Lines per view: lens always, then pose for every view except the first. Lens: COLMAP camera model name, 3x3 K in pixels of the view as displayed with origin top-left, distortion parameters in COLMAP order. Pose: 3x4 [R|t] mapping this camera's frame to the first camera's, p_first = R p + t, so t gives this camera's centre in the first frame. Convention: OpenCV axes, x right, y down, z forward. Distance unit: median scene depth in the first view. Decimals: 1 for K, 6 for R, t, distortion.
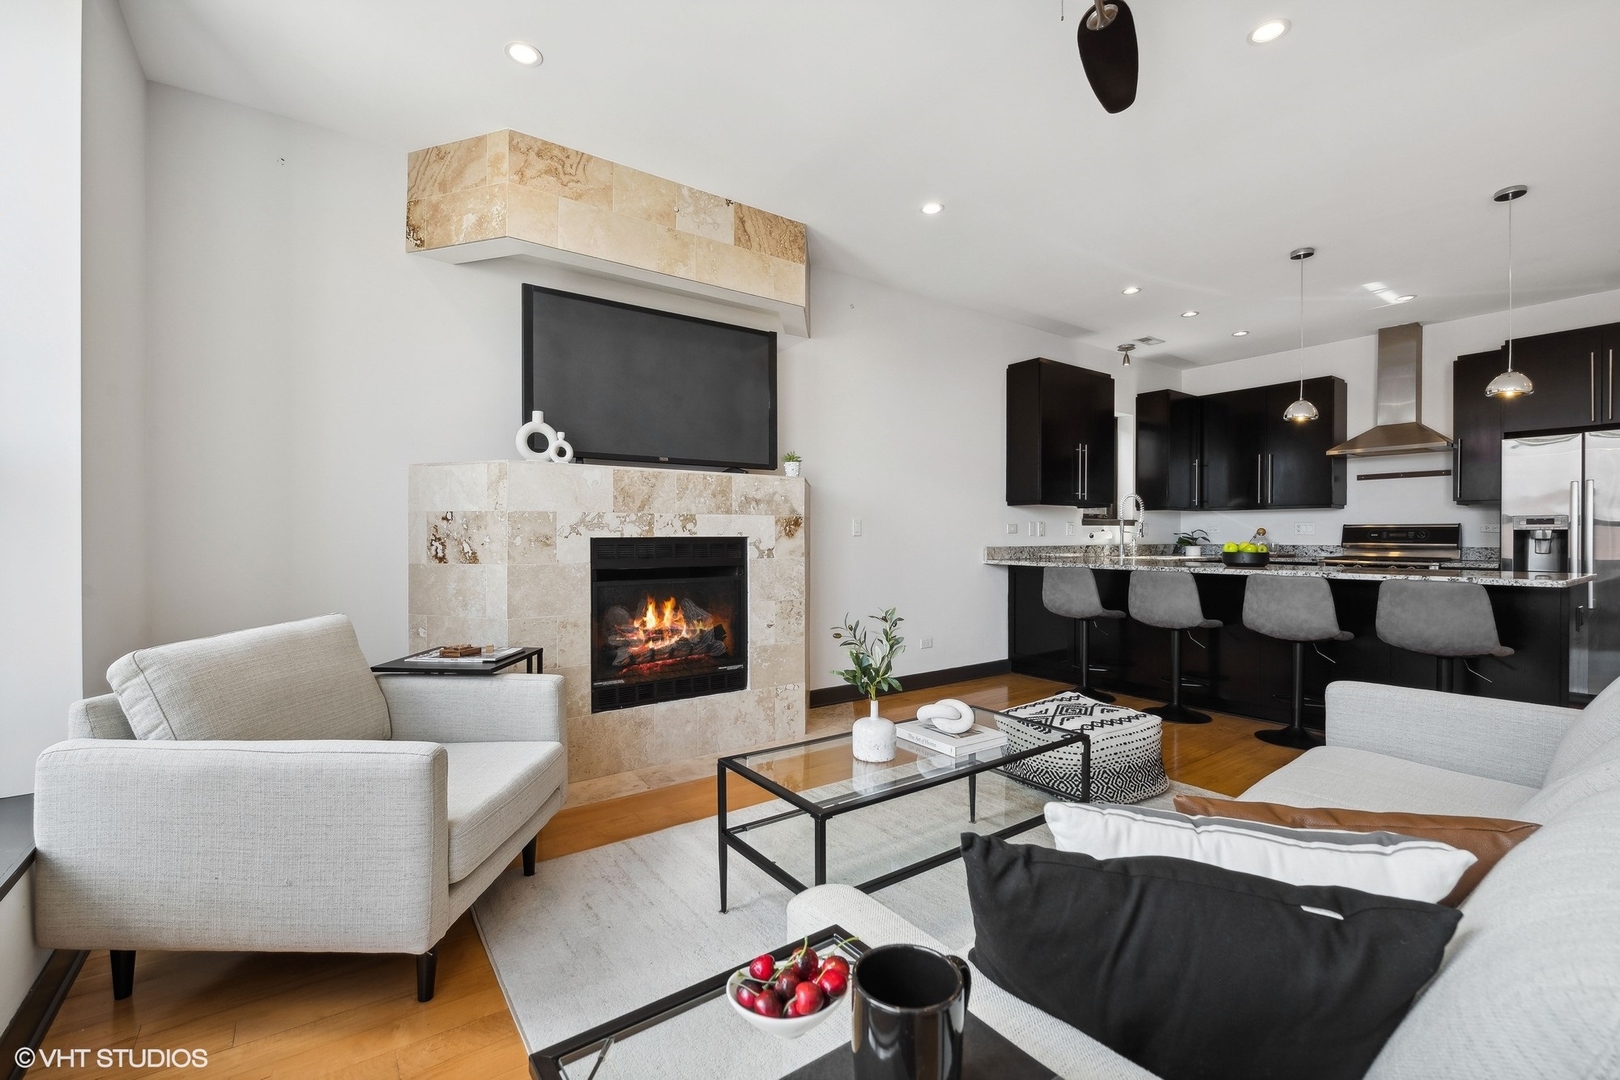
lens RADIAL K [[683.9, 0, 813.4], [0, 683.9, 541.4], [0, 0, 1]] dist [-0.003464, -0.000534]
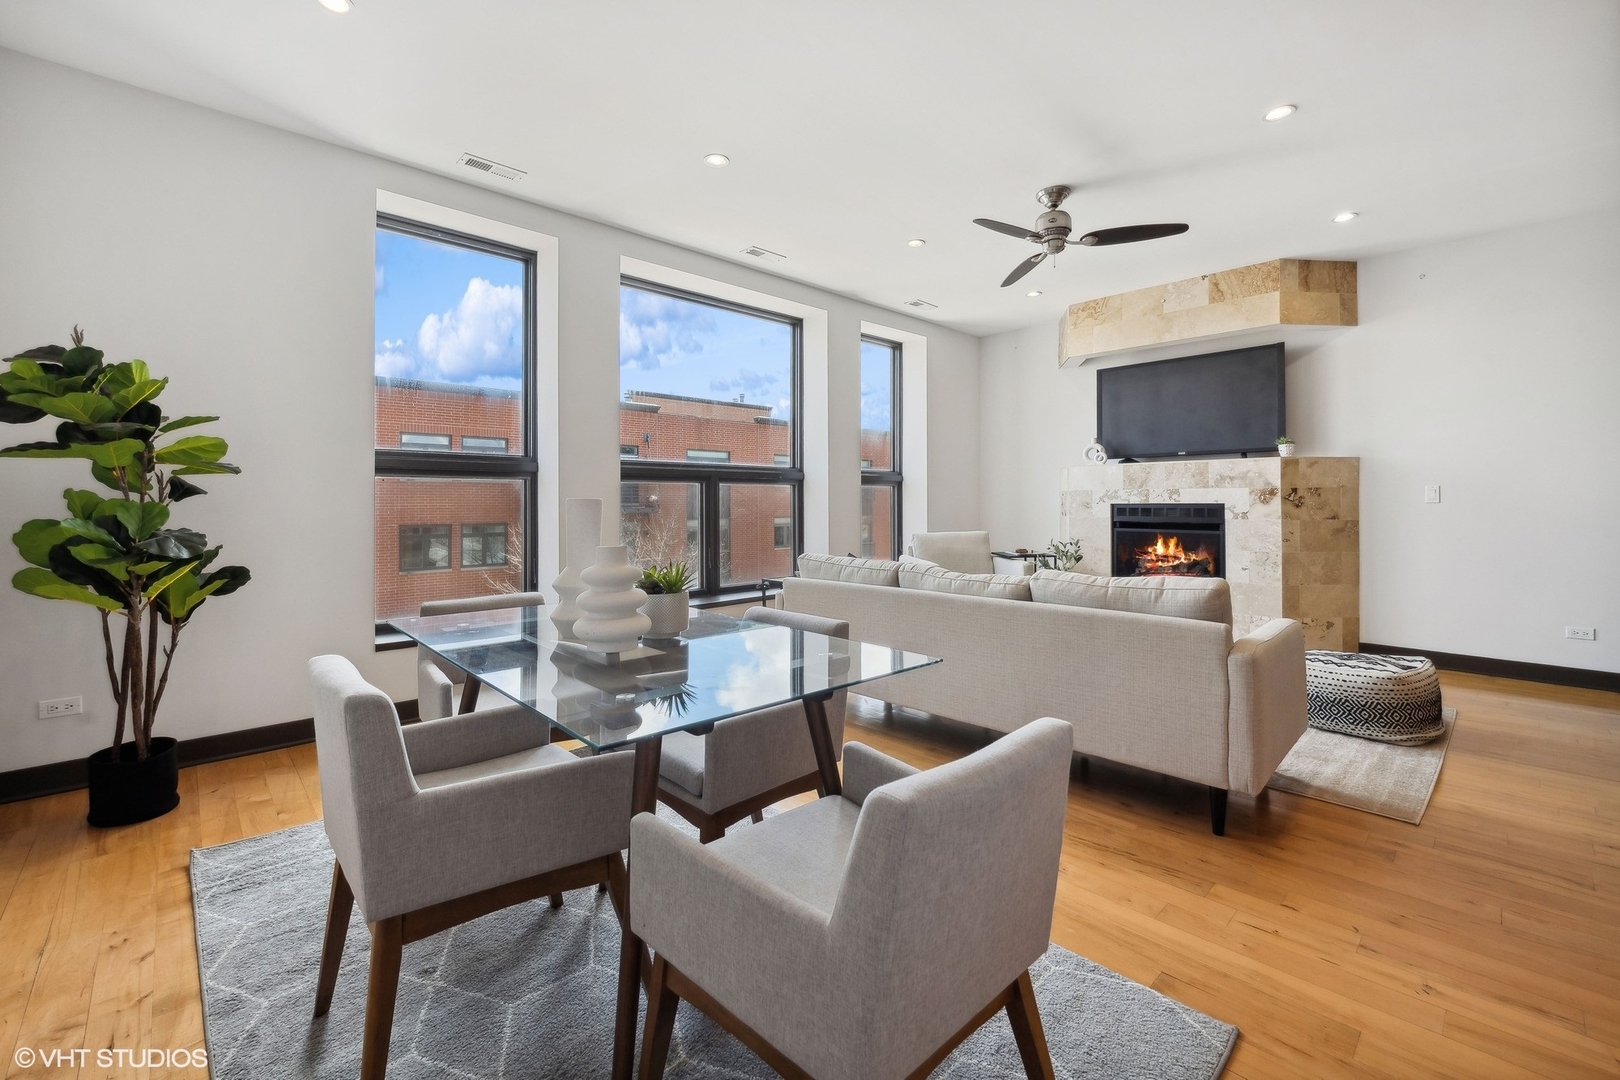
lens RADIAL K [[670.0, 0, 814.9], [0, 670.0, 494.9], [0, 0, 1]] dist [-0.001235, -0.000200]
pose [[0.147301, -0.010151, -0.989040, 0.838474], [-0.007098, 0.999911, -0.011320, -0.002033], [0.989066, 0.008687, 0.147216, -0.030409]]
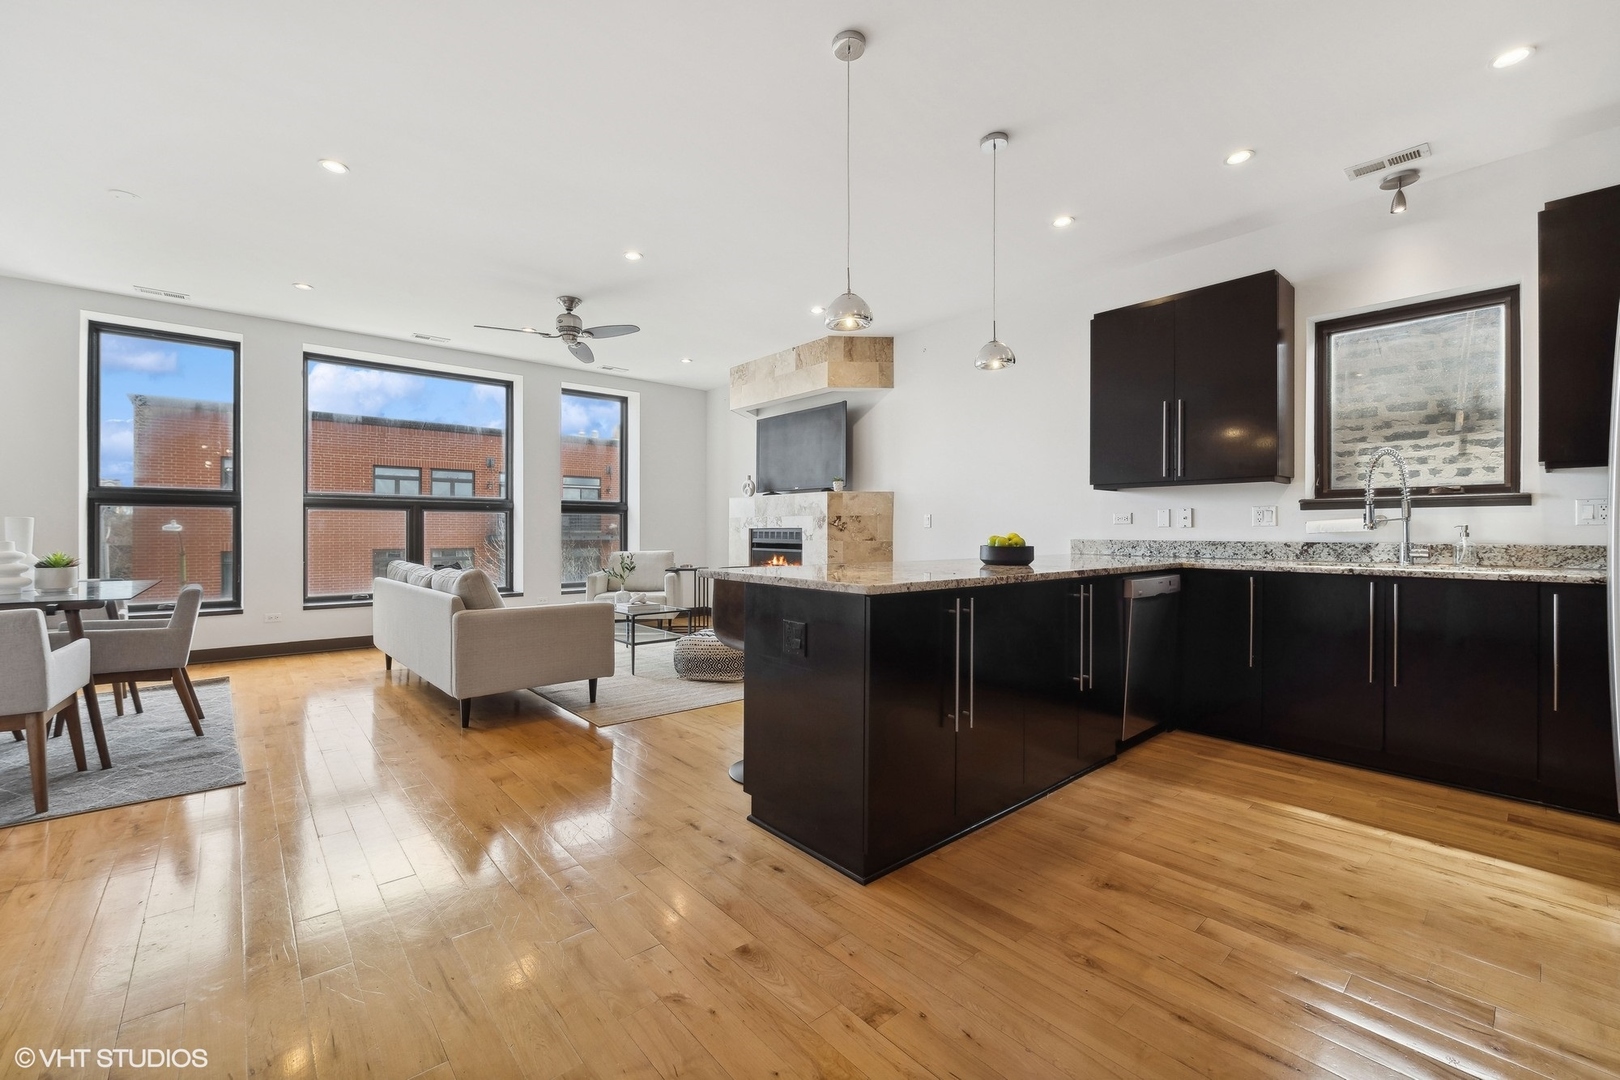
lens RADIAL K [[662.1, 0, 806.7], [0, 662.1, 530.1], [0, 0, 1]] dist [-0.003651, -0.000605]
pose [[0.094107, -0.000407, -0.995562, 1.192177], [-0.010362, 0.999945, -0.001388, 0.000512], [0.995508, 0.010446, 0.094097, 0.618319]]
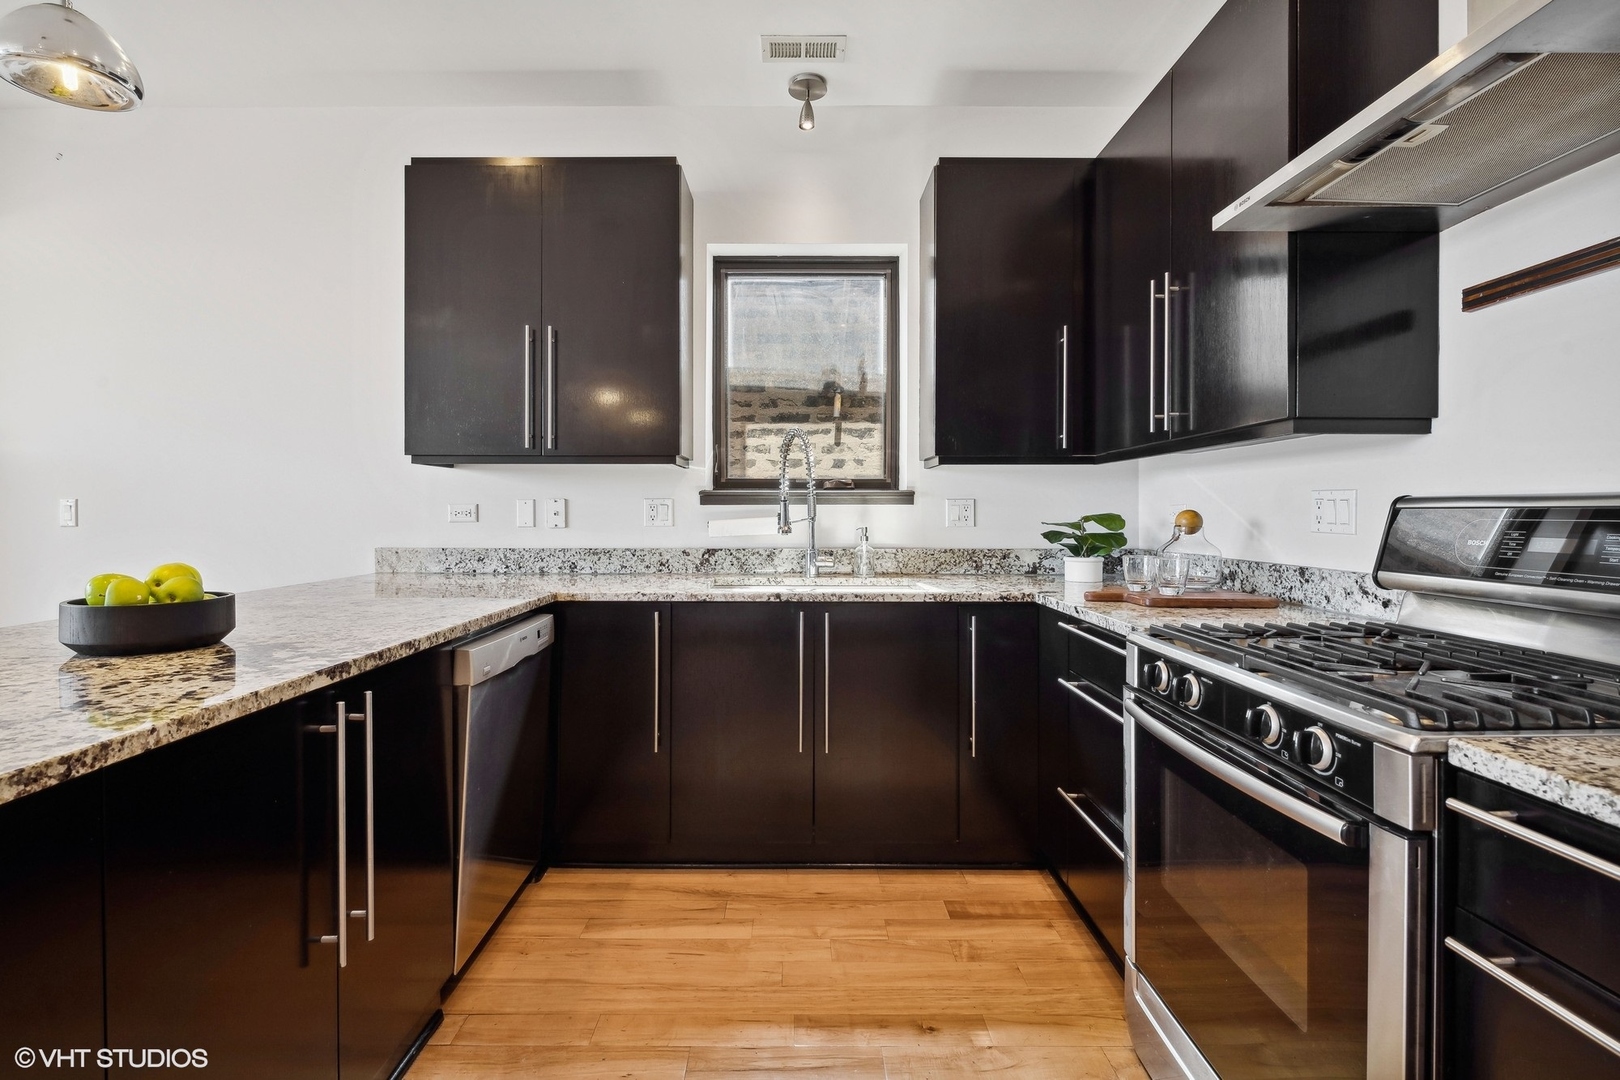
lens RADIAL K [[740.3, 0, 792.5], [0, 740.3, 518.5], [0, 0, 1]] dist [-0.002885, -0.000241]
pose [[0.808326, 0.005347, -0.588711, 0.922739], [-0.005543, 0.999984, 0.001471, -0.019128], [0.588709, 0.002074, 0.808342, 0.793581]]
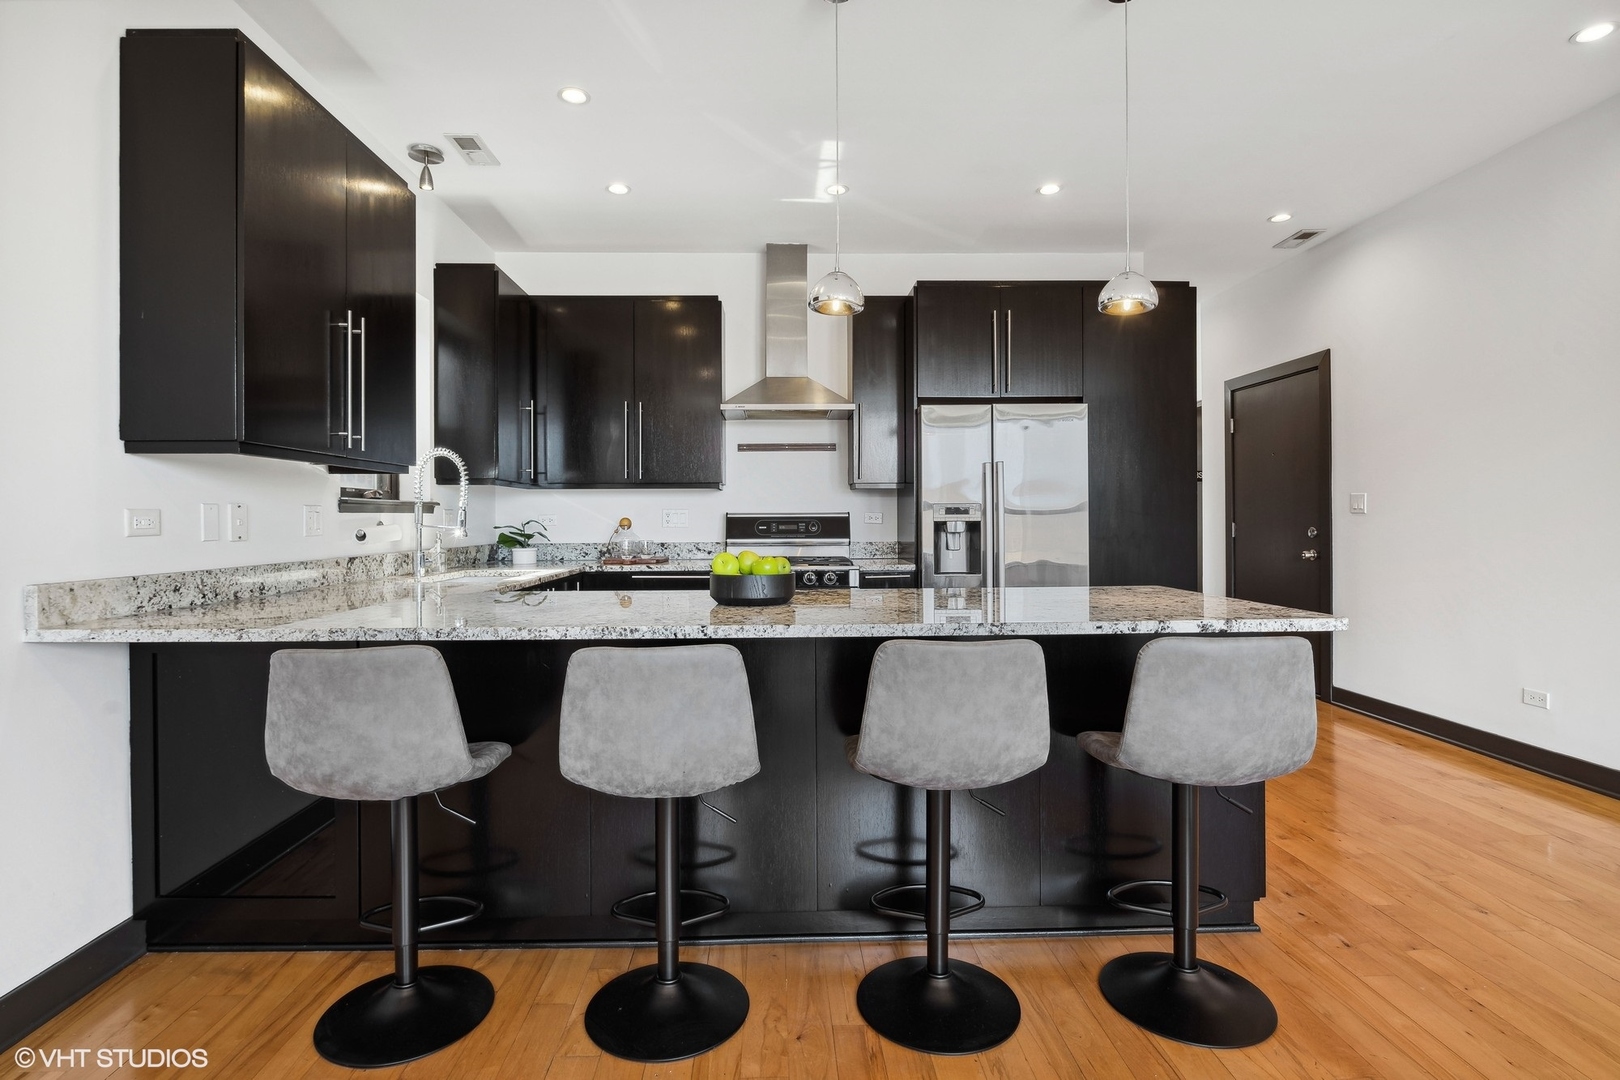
lens RADIAL K [[793.4, 0, 792.3], [0, 793.4, 519.1], [0, 0, 1]] dist [-0.015490, 0.000003]
pose [[0.565206, -0.003066, 0.824944, 0.173333], [0.012141, 0.999916, -0.004603, -0.016538], [-0.824860, 0.012617, 0.565196, 0.588409]]
